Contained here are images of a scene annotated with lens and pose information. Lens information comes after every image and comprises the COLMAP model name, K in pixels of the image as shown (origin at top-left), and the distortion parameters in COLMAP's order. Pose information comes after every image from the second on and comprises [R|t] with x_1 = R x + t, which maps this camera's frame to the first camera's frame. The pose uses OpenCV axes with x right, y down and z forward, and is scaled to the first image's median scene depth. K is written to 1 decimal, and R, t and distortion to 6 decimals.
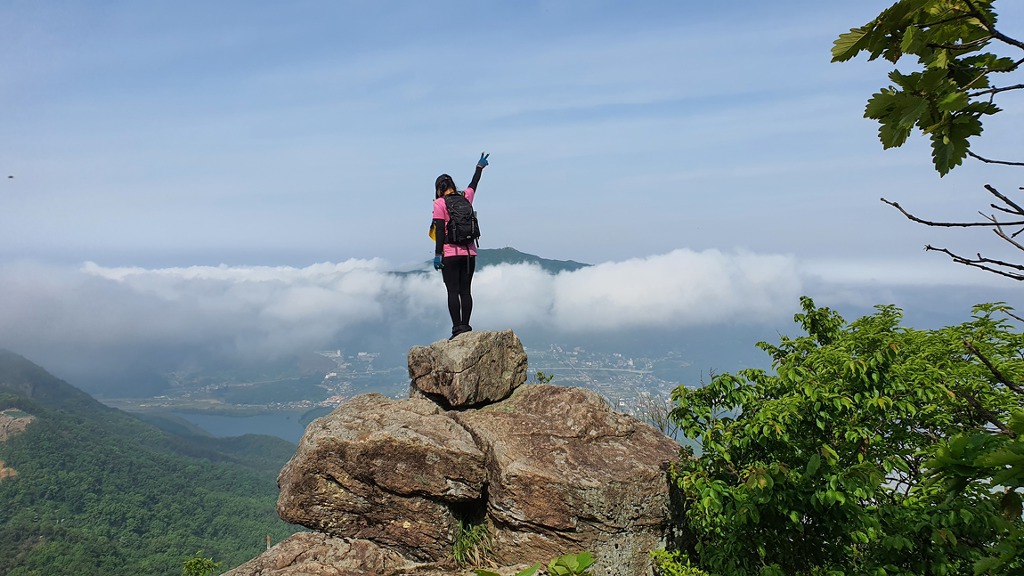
lens RADIAL K [[783.7, 0, 509.0], [0, 783.7, 286.4], [0, 0, 1]] dist [0.025602, -0.014232]
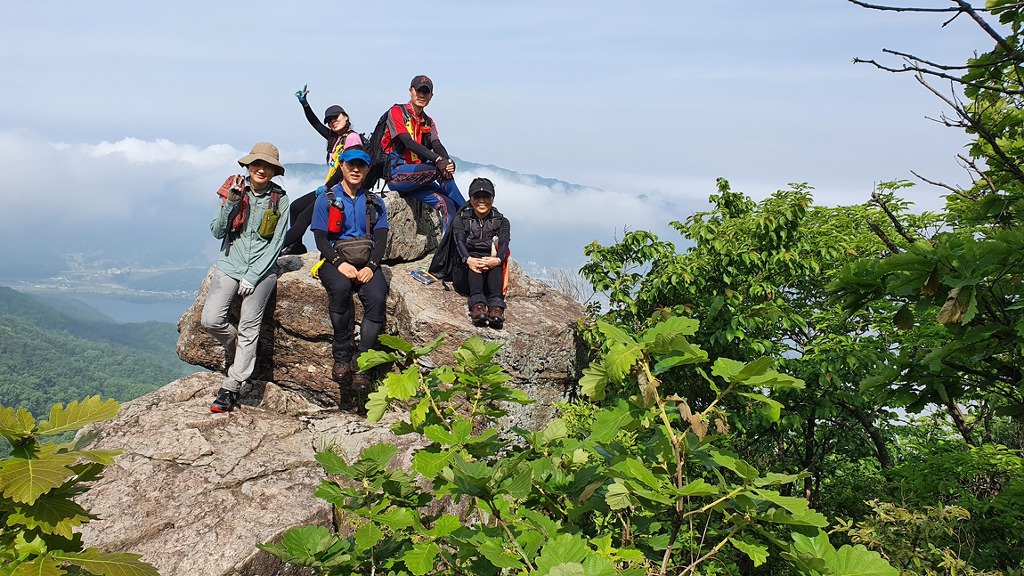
lens RADIAL K [[790.2, 0, 490.6], [0, 790.2, 280.9], [0, 0, 1]] dist [-0.013228, 0.042067]
pose [[0.994687, 0.053892, 0.087713, 0.001003], [-0.063631, 0.991633, 0.112317, 0.065807], [-0.080926, -0.117302, 0.989794, 0.008957]]
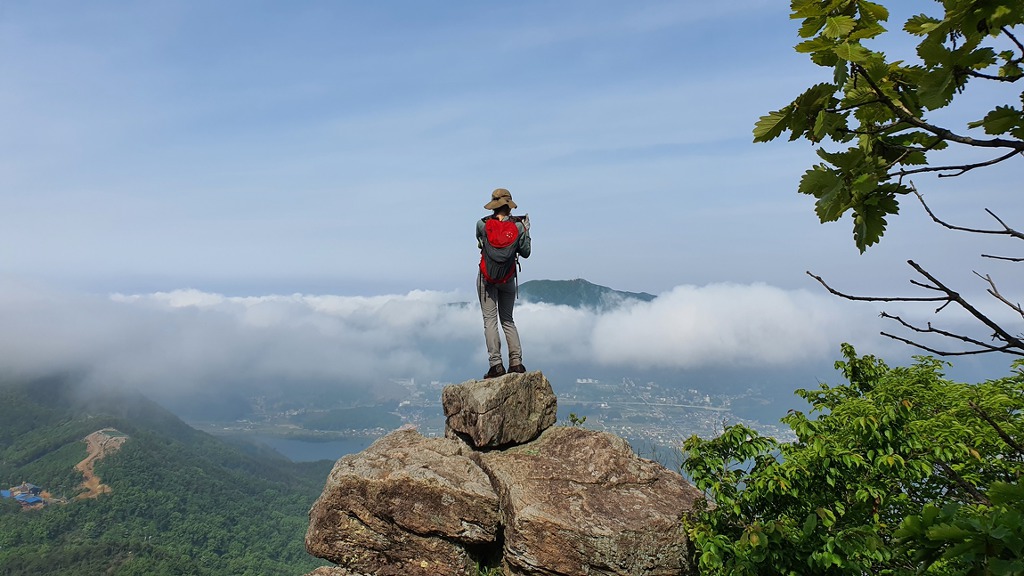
lens RADIAL K [[783.7, 0, 489.2], [0, 783.7, 274.2], [0, 0, 1]] dist [0.025602, -0.014232]
pose [[0.993055, 0.005678, -0.117515, 0.070612], [-0.012138, 0.998450, -0.054324, -0.018640], [0.117024, 0.055374, 0.991584, -0.026500]]
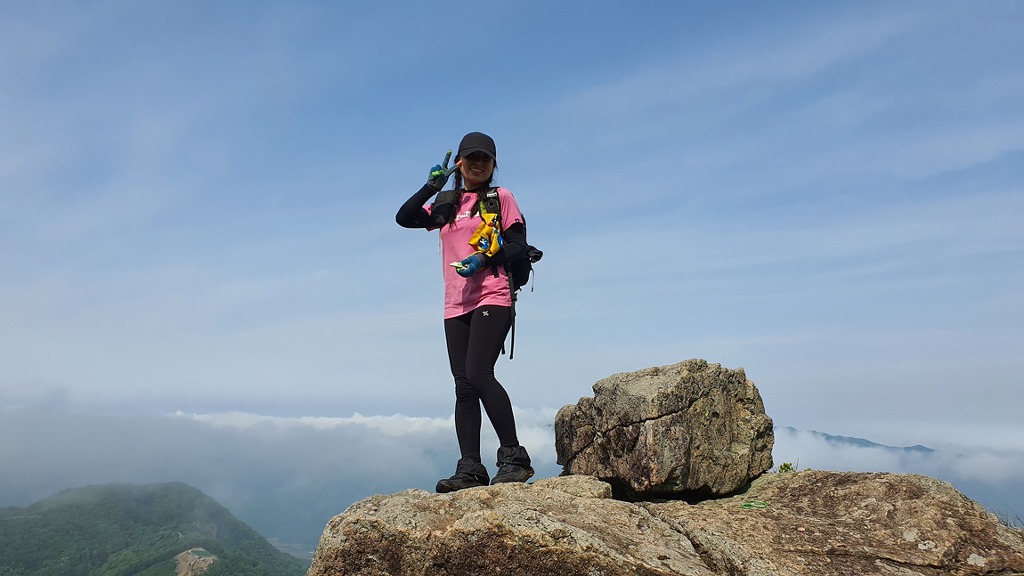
lens RADIAL K [[783.7, 0, 501.1], [0, 783.7, 307.9], [0, 0, 1]] dist [0.025602, -0.014232]
pose [[0.977119, -0.007982, -0.212543, -0.057019], [-0.028421, 0.985434, -0.167669, 0.139438], [0.210786, 0.169873, 0.962659, 0.541581]]
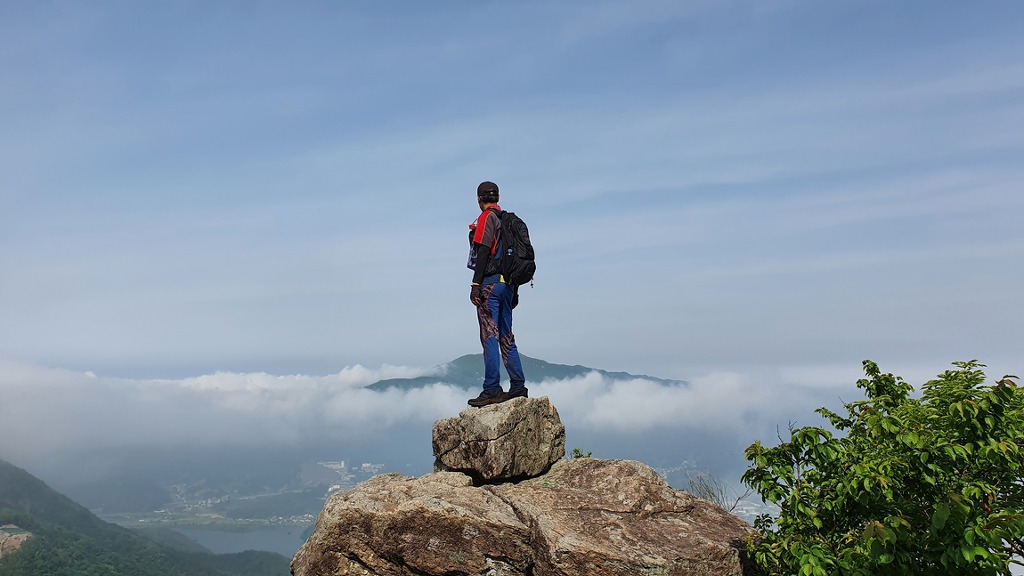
lens RADIAL K [[790.2, 0, 492.4], [0, 790.2, 265.7], [0, 0, 1]] dist [-0.013228, 0.042067]
pose [[0.999508, -0.013077, -0.028507, -0.041496], [0.008327, 0.986958, -0.160763, 0.064341], [0.030237, 0.160446, 0.986581, 0.082490]]
